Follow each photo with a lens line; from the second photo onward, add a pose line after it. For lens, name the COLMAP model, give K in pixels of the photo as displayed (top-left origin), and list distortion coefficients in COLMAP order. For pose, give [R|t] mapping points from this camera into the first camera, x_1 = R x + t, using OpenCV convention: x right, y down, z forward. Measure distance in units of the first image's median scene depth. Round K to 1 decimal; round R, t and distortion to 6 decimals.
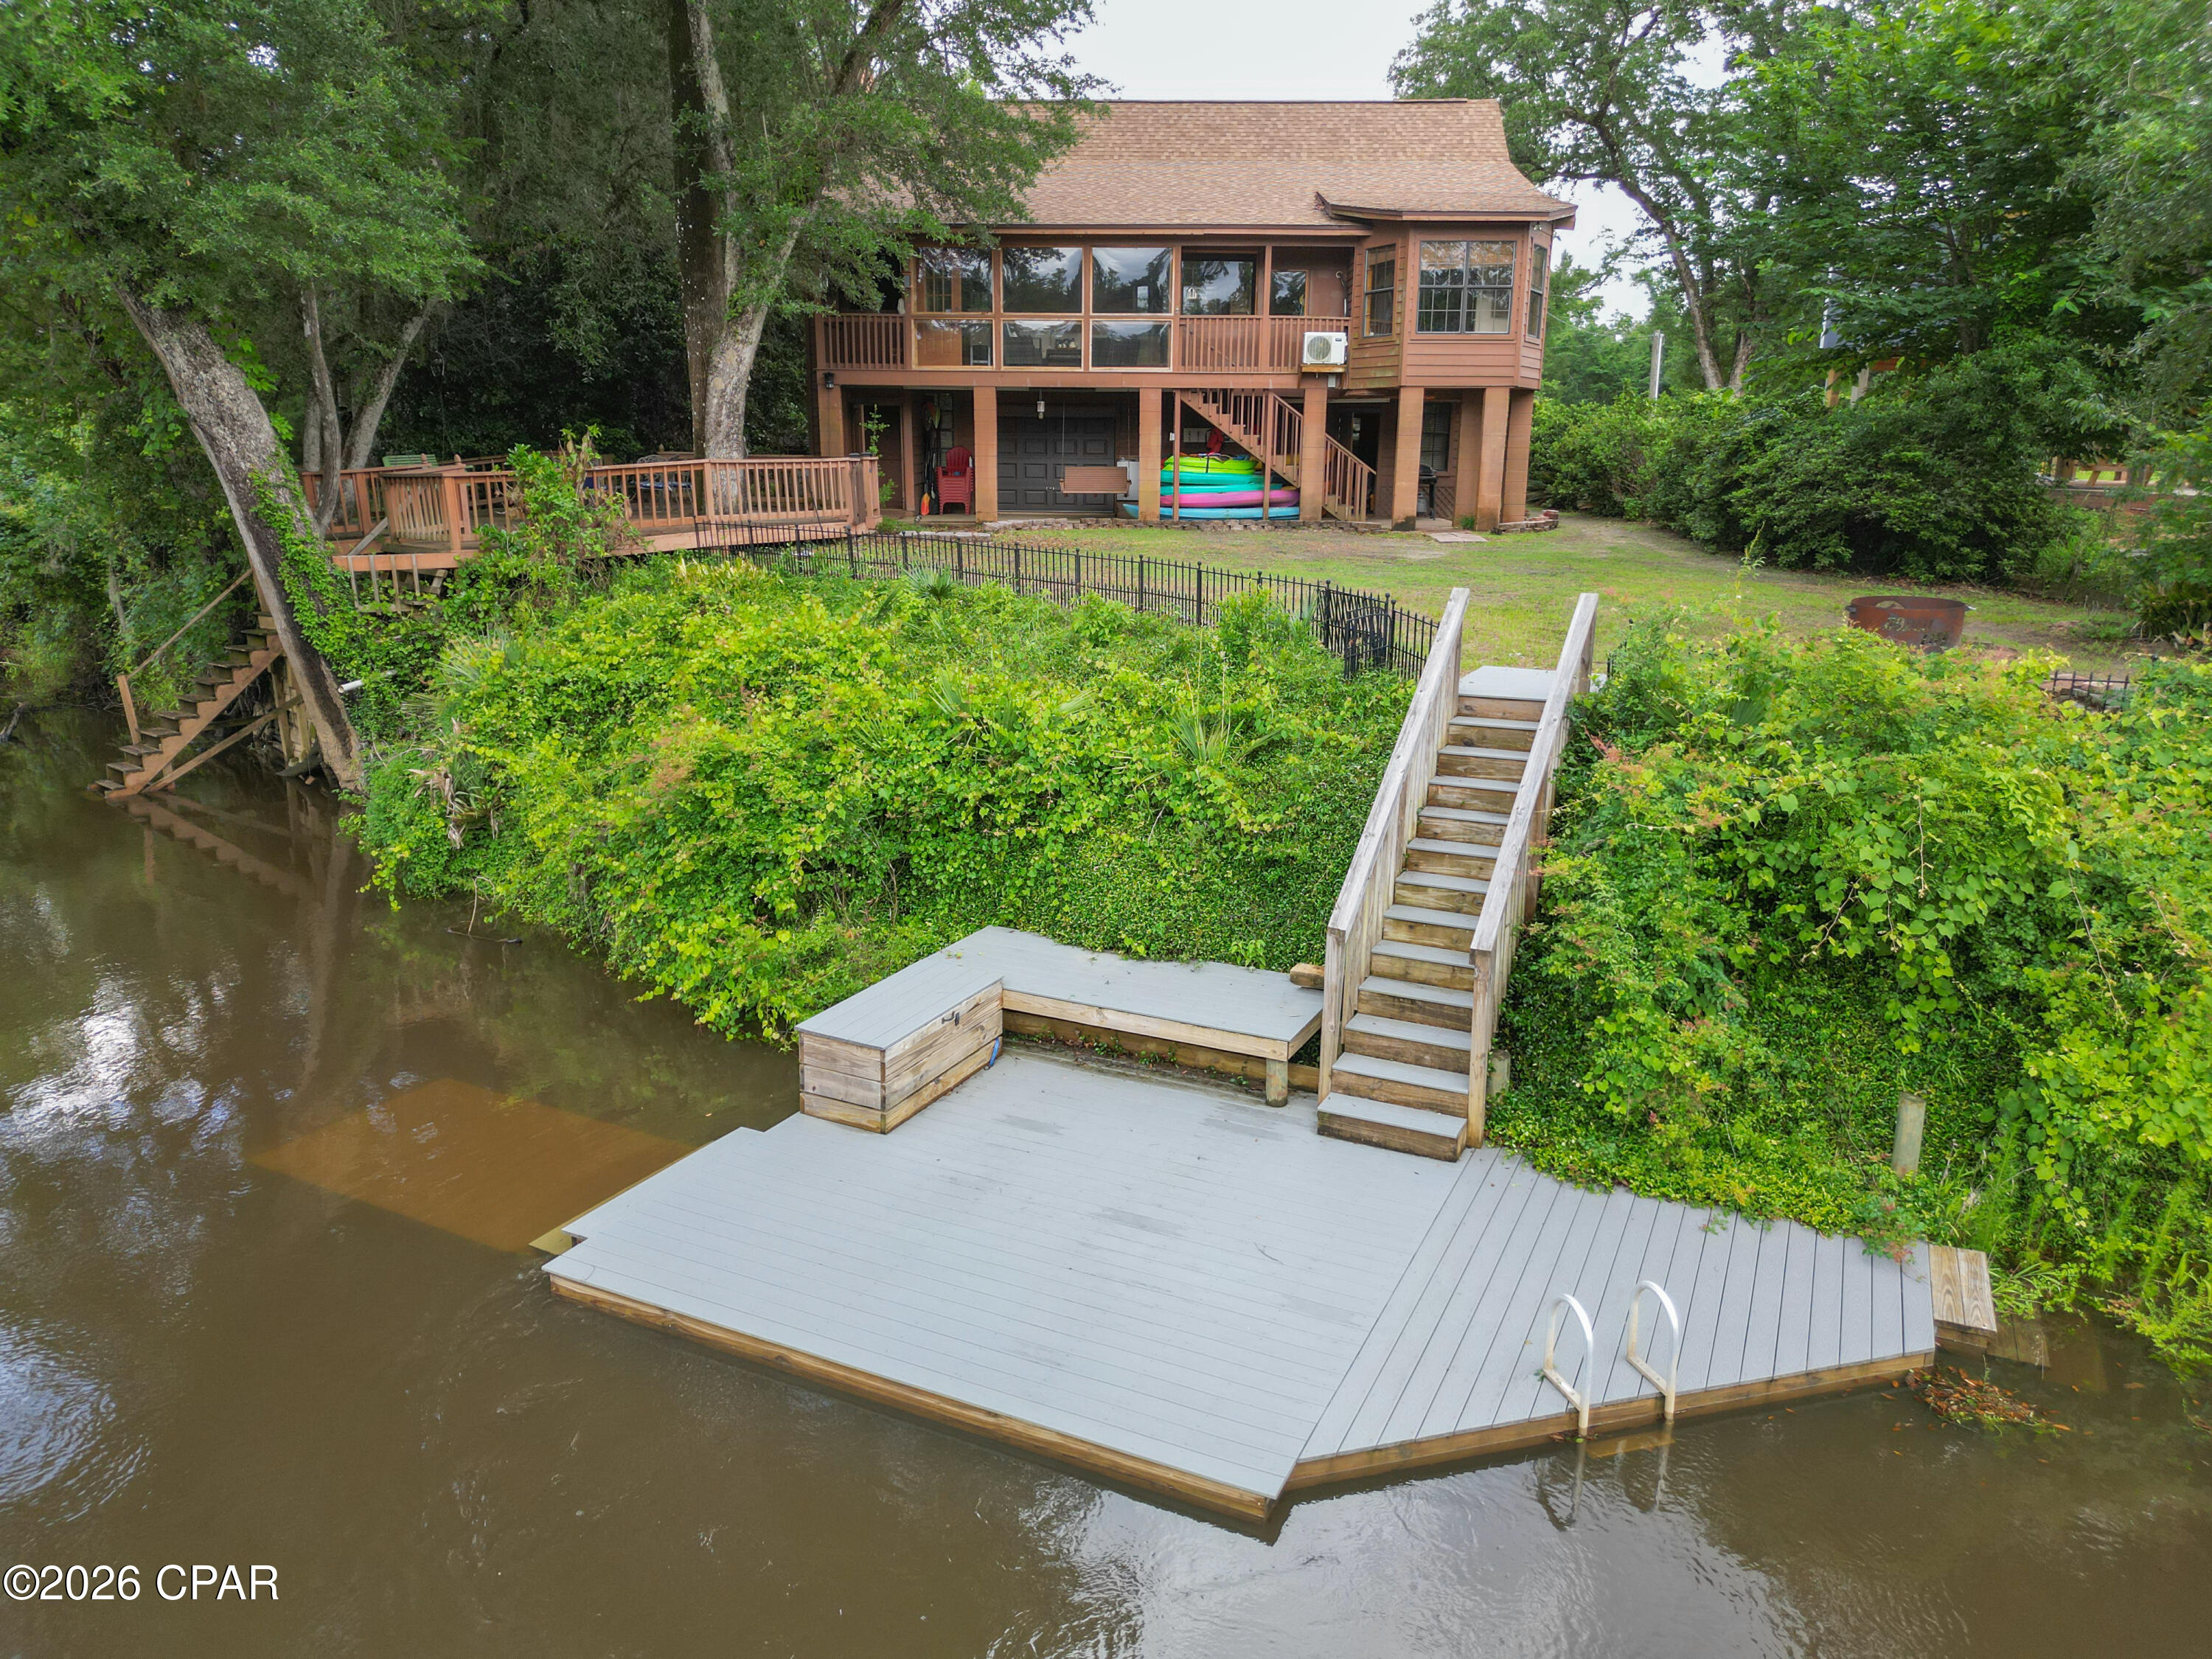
lens RADIAL K [[1539.3, 0, 1106.0], [0, 1539.3, 829.5], [0, 0, 1]] dist [0.074643, -0.071355]
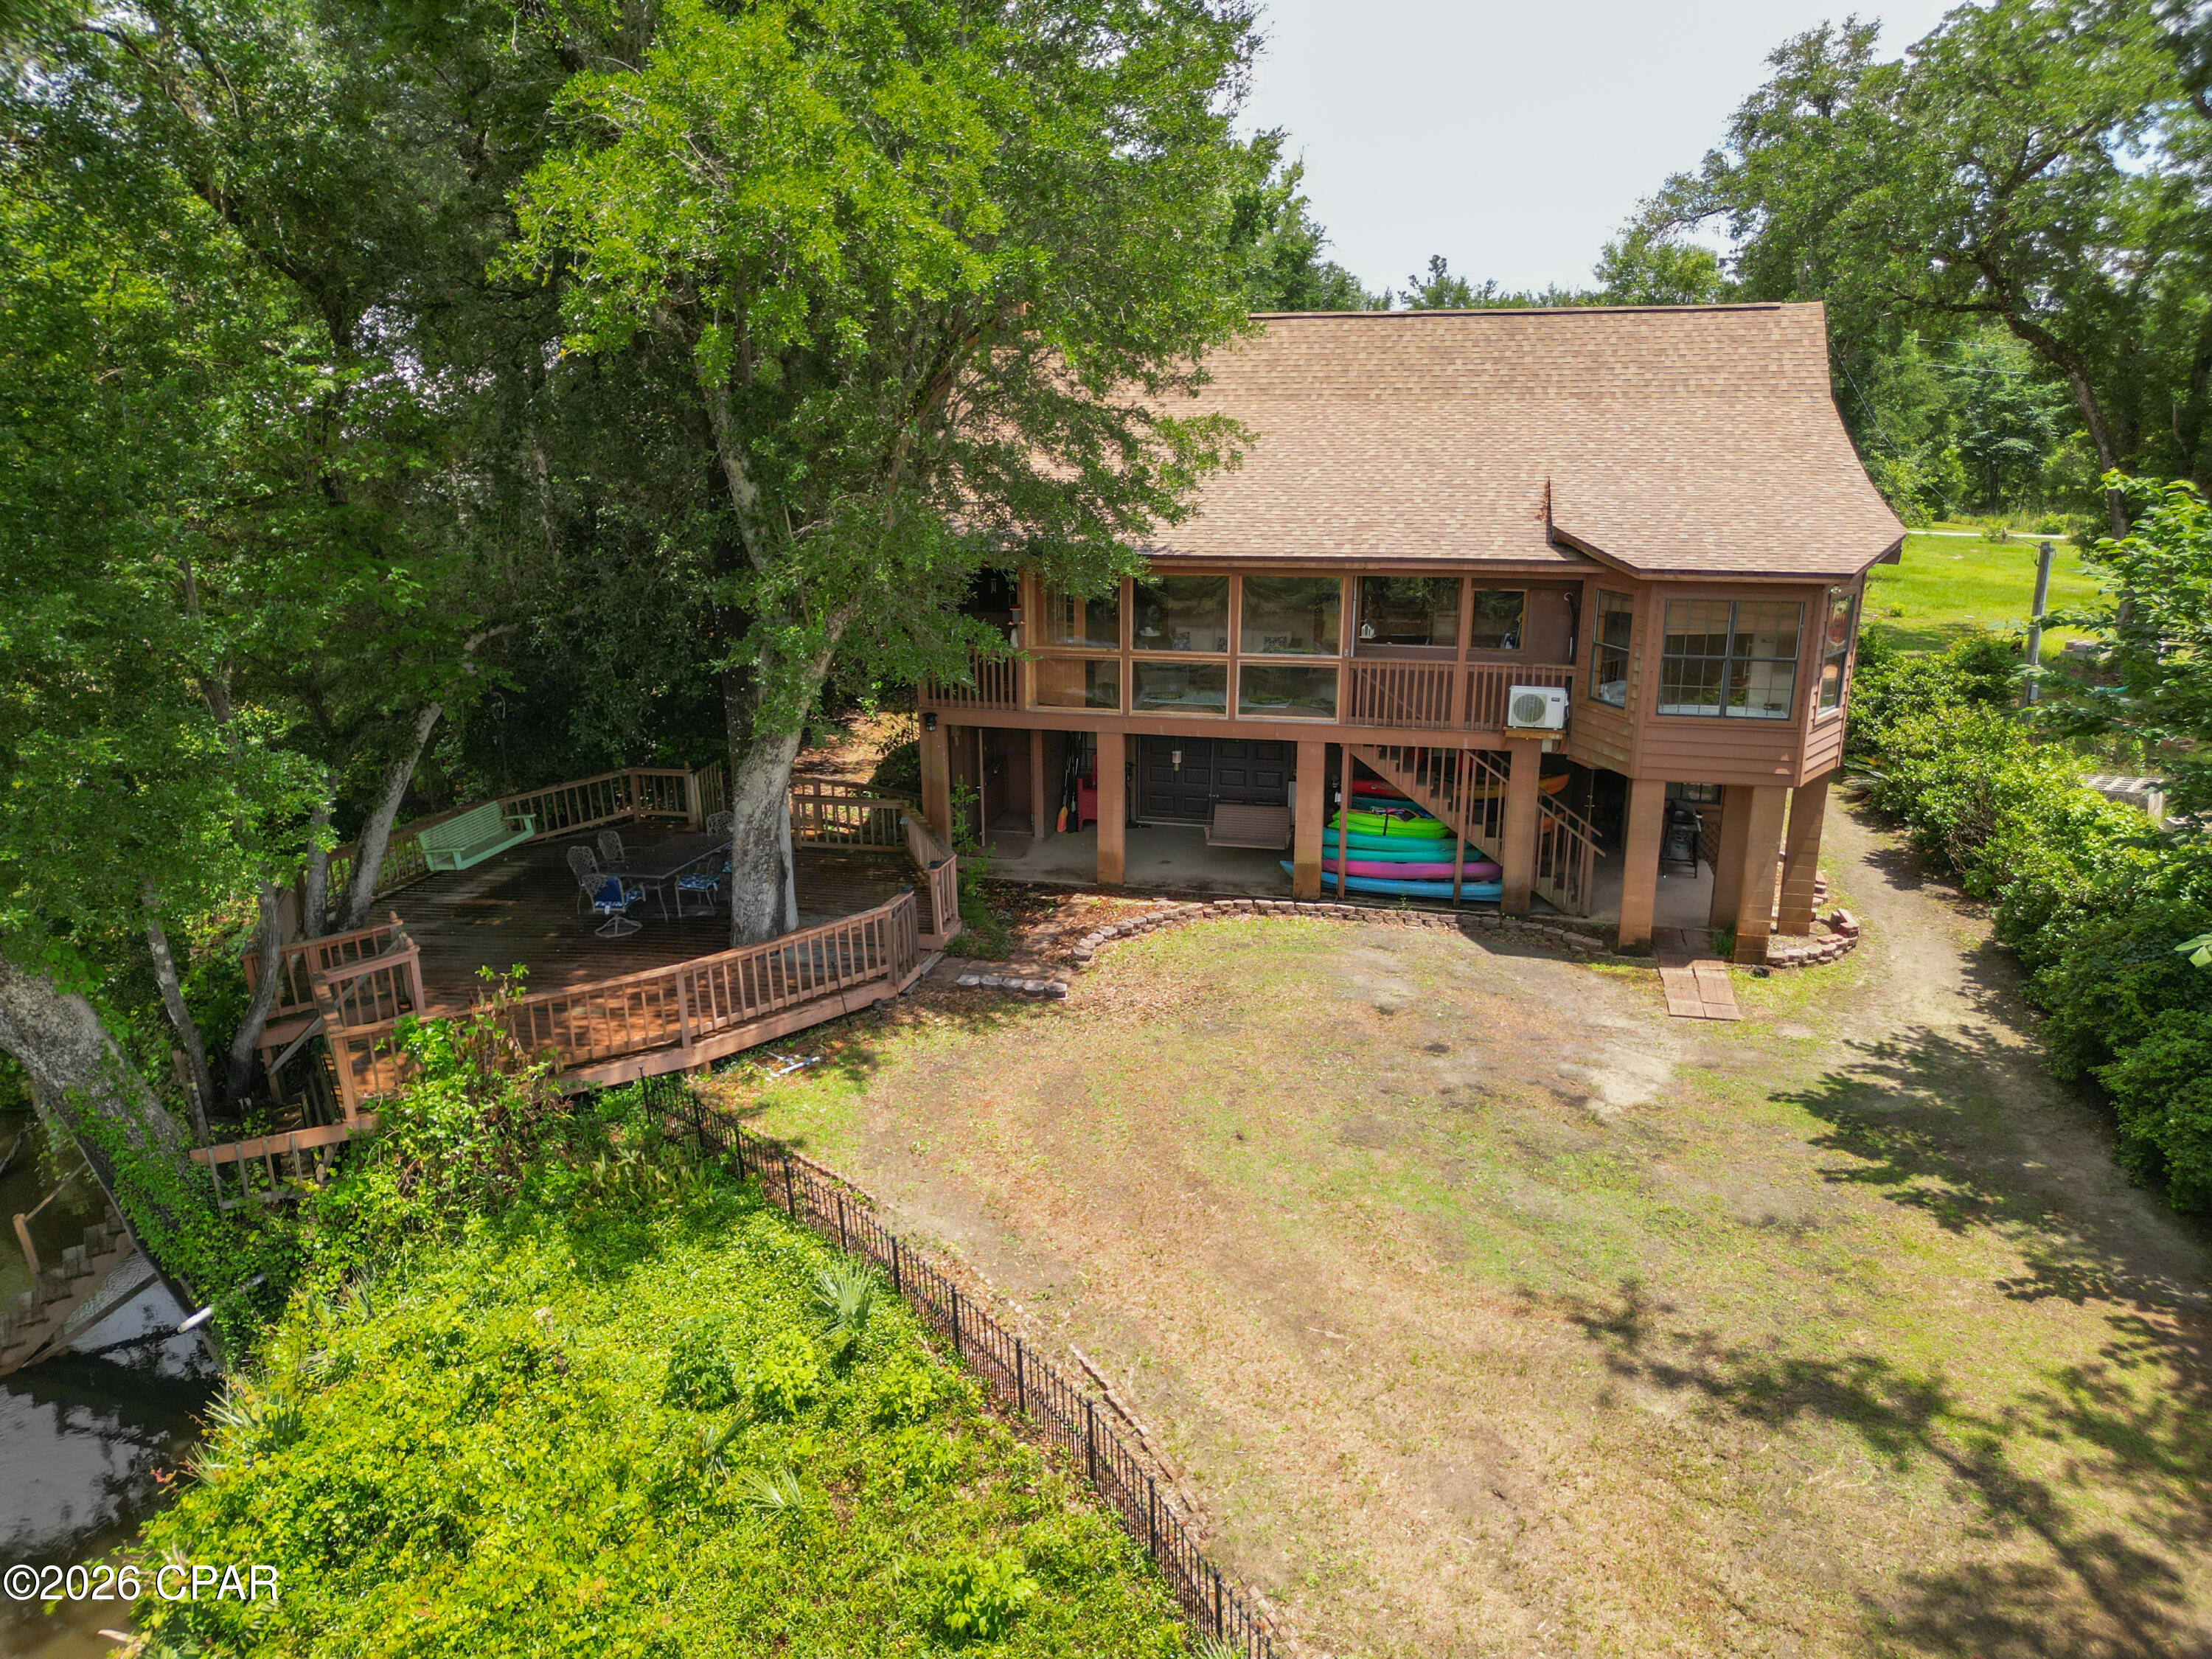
lens RADIAL K [[1535.1, 0, 1109.8], [0, 1535.1, 823.4], [0, 0, 1]] dist [0.090386, -0.093013]
pose [[0.977708, 0.046521, -0.204751, 0.185161], [-0.041954, 0.998766, 0.026591, -0.524655], [0.205735, -0.017408, 0.978453, 0.402224]]
